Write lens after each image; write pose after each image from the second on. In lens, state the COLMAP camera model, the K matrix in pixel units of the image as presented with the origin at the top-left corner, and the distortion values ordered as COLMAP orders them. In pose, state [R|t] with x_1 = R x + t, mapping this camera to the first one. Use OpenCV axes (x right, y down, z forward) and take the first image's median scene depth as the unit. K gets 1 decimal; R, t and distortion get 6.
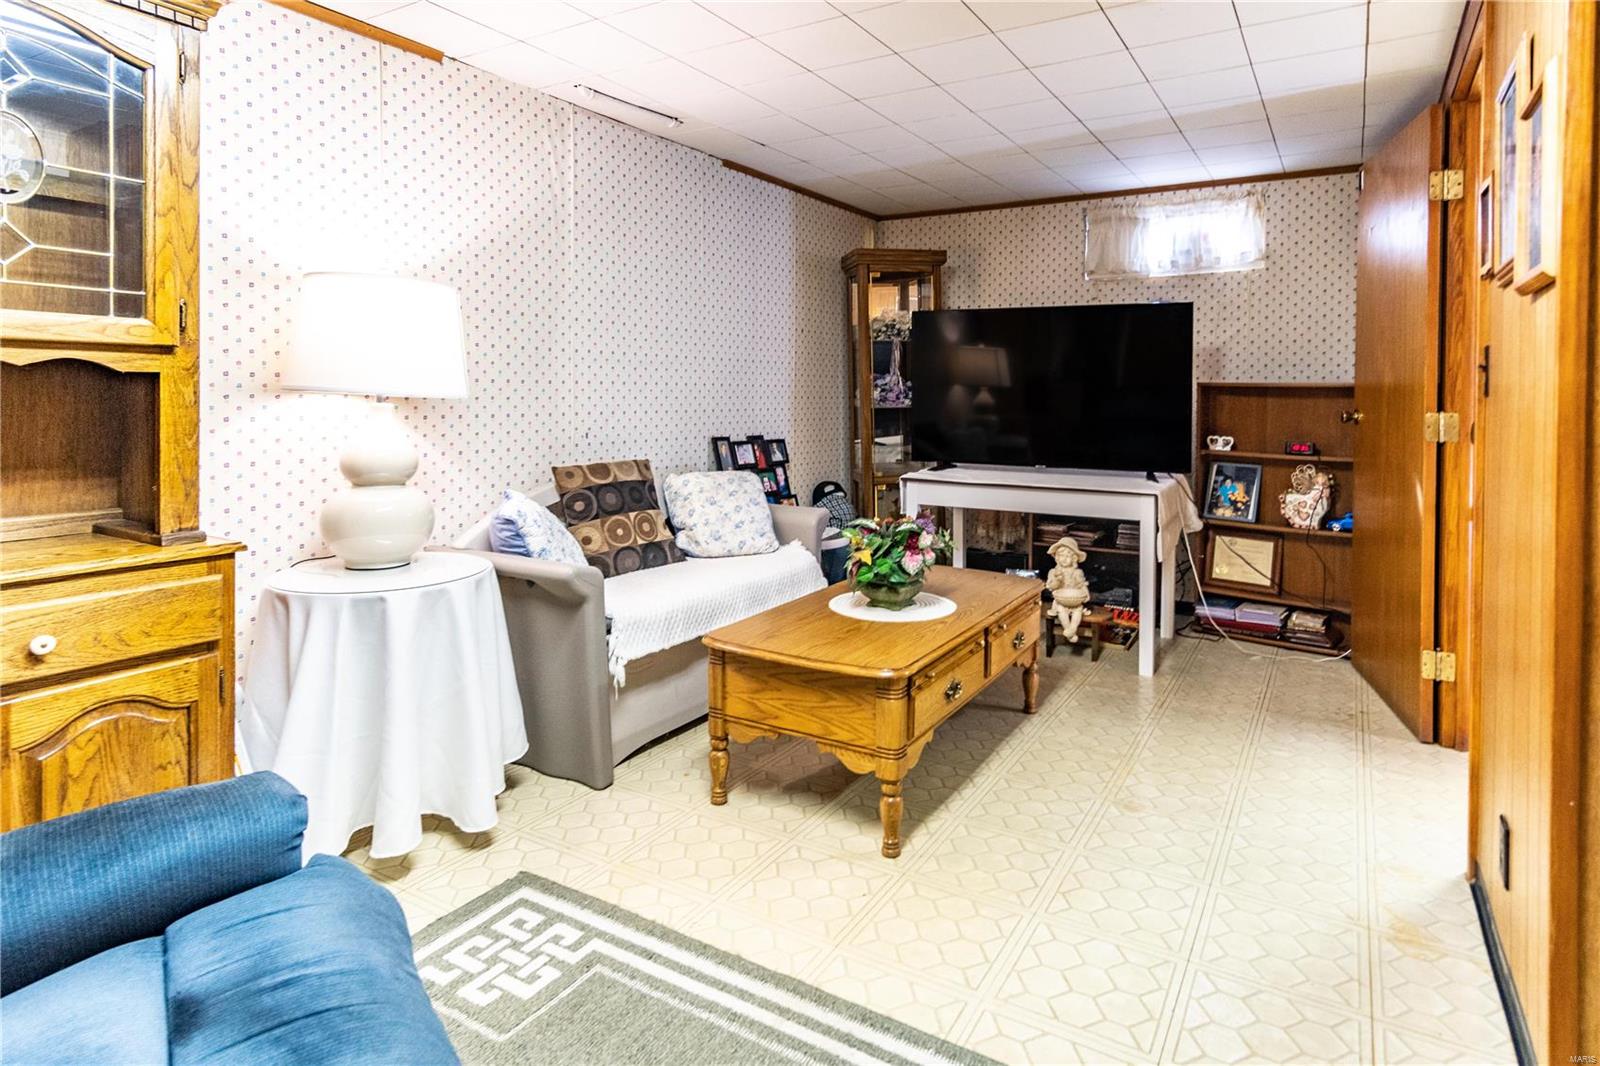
lens RADIAL K [[867.6, 0, 806.6], [0, 867.6, 434.8], [0, 0, 1]] dist [-0.002285, 0.000350]
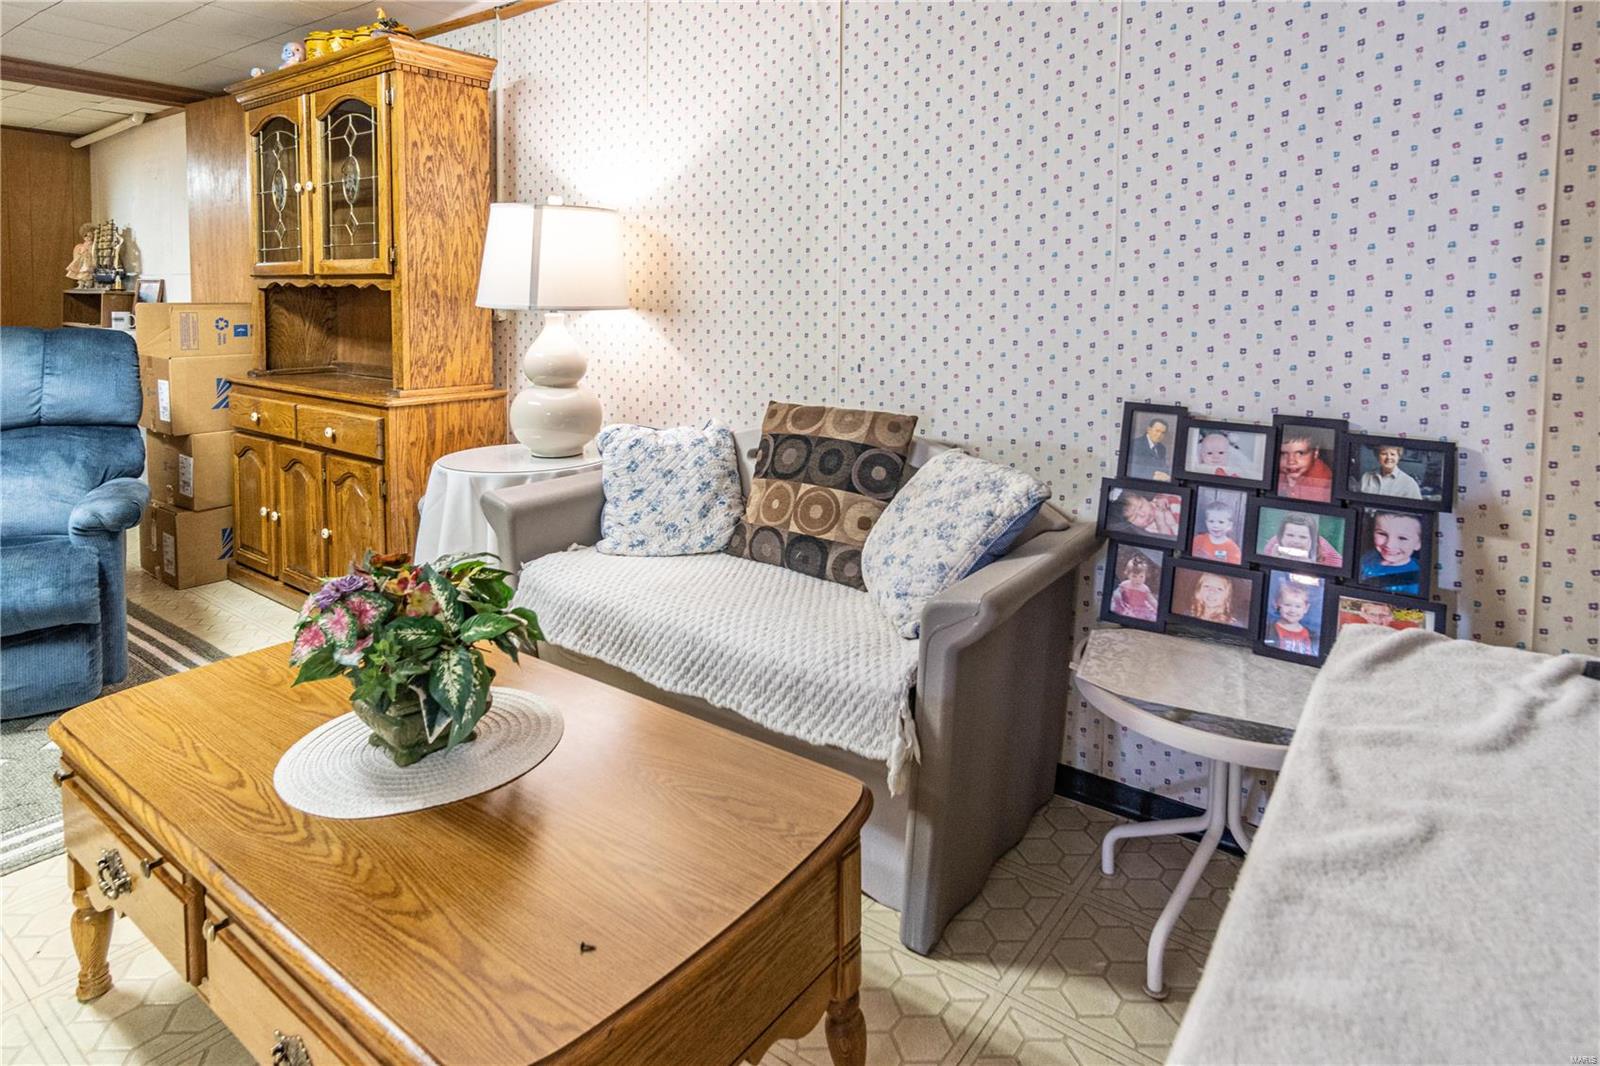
lens RADIAL K [[884.9, 0, 815.3], [0, 884.9, 354.1], [0, 0, 1]] dist [0.003987, 0.000832]
pose [[-0.064550, 0.048254, -0.996747, 0.481624], [-0.060129, 0.996827, 0.052151, -0.047513], [0.996101, 0.063299, -0.061444, 1.050616]]
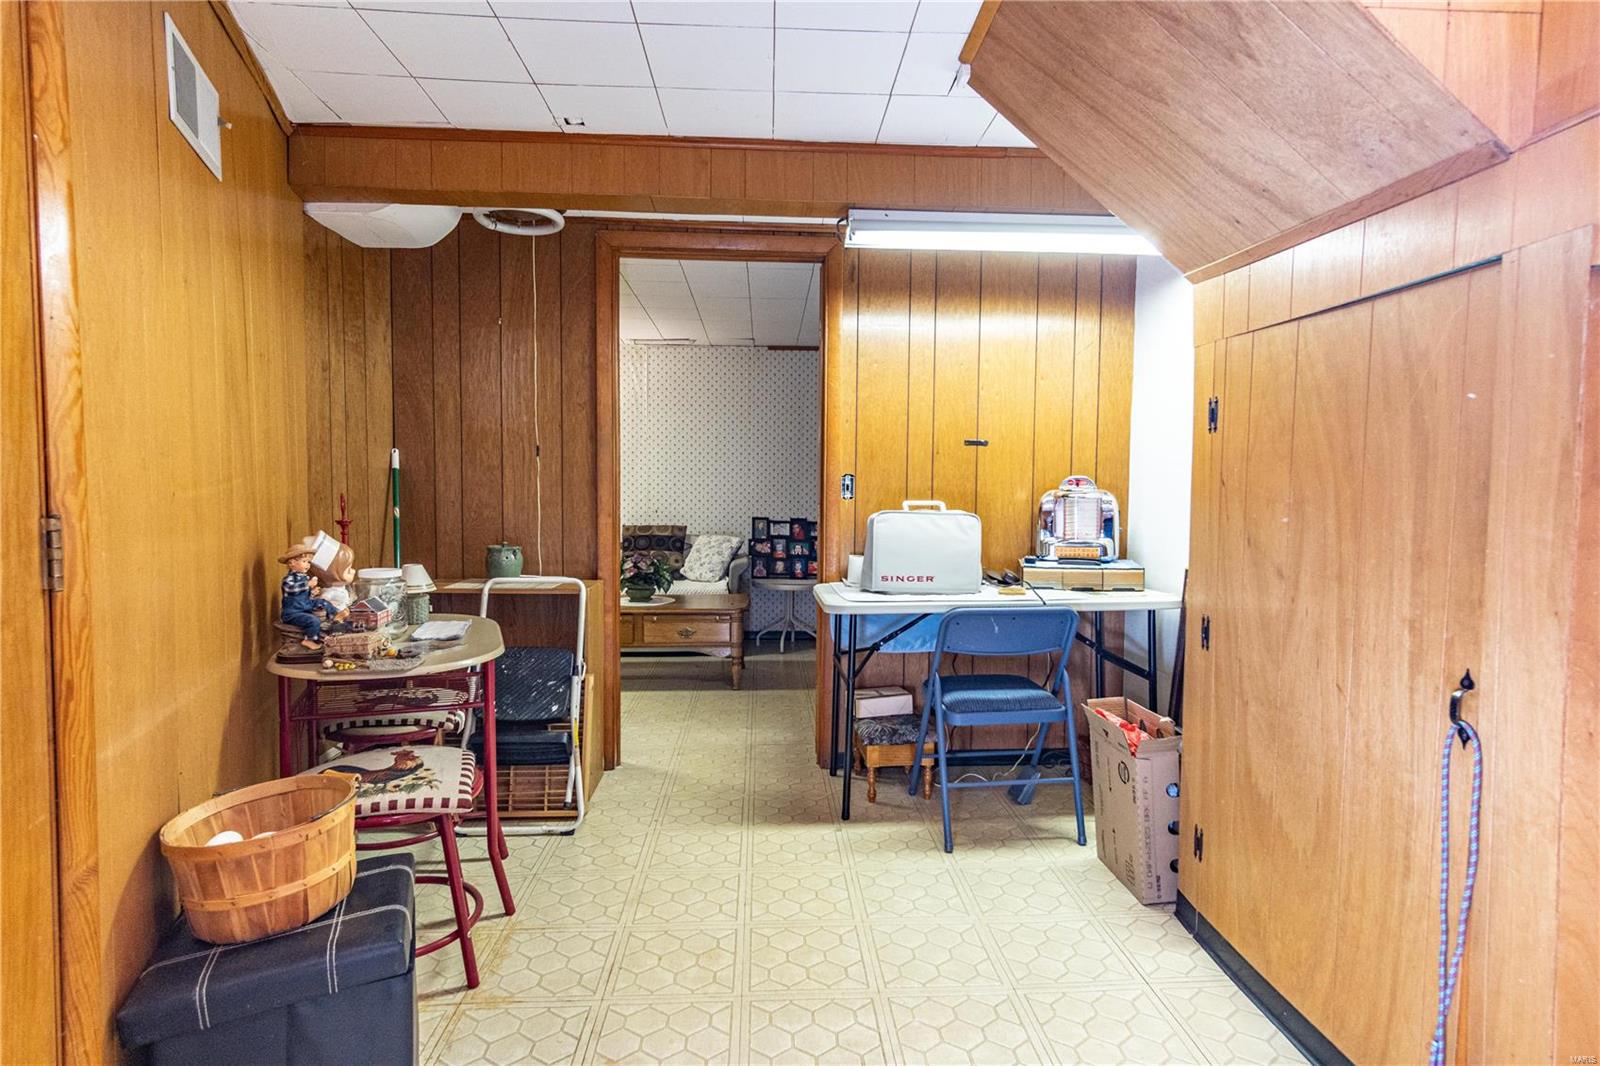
lens RADIAL K [[825.4, 0, 800.0], [0, 825.4, 533.0], [0, 0, 1]] dist [0.004837, 0.001607]
pose [[0.565618, 0.044887, -0.823445, 1.526158], [-0.046093, 0.998677, 0.022778, -0.008365], [0.823378, 0.025071, 0.566939, 0.221599]]
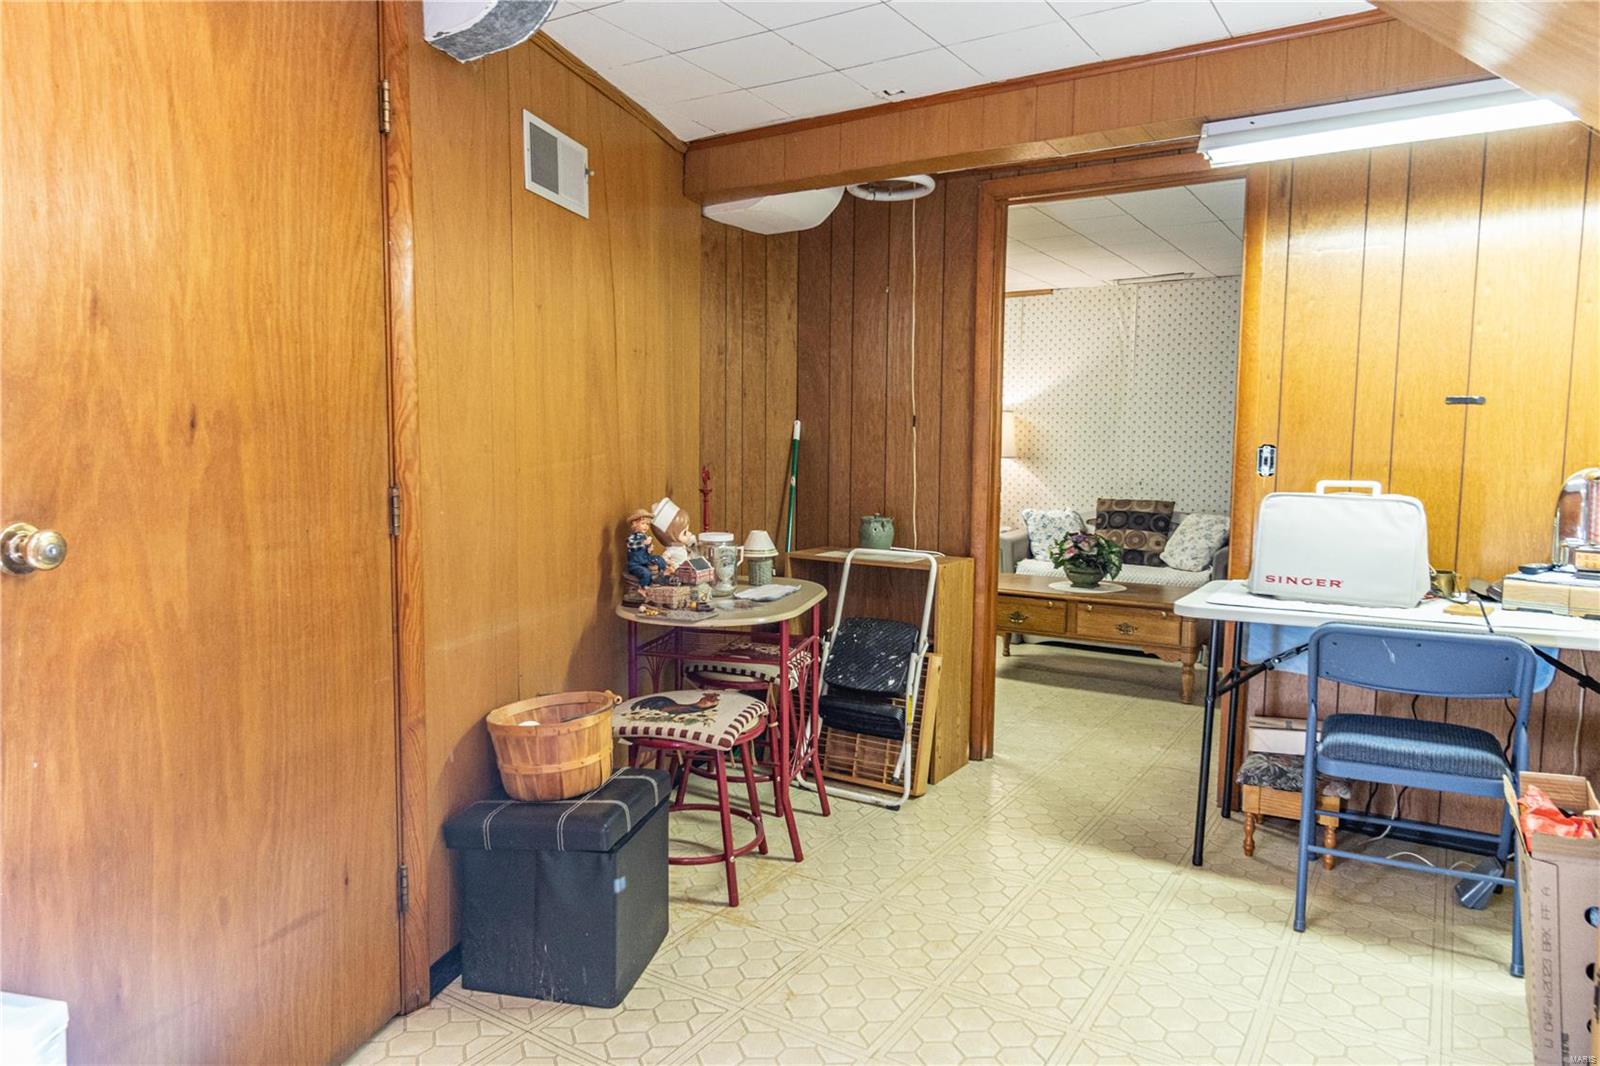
lens RADIAL K [[993.4, 0, 823.9], [0, 993.4, 532.0], [0, 0, 1]] dist [0.002913, 0.001975]
pose [[-0.006472, 0.084767, -0.996380, 1.696525], [-0.058329, 0.994672, 0.085000, -0.033575], [0.998276, 0.058668, -0.001493, 0.428672]]
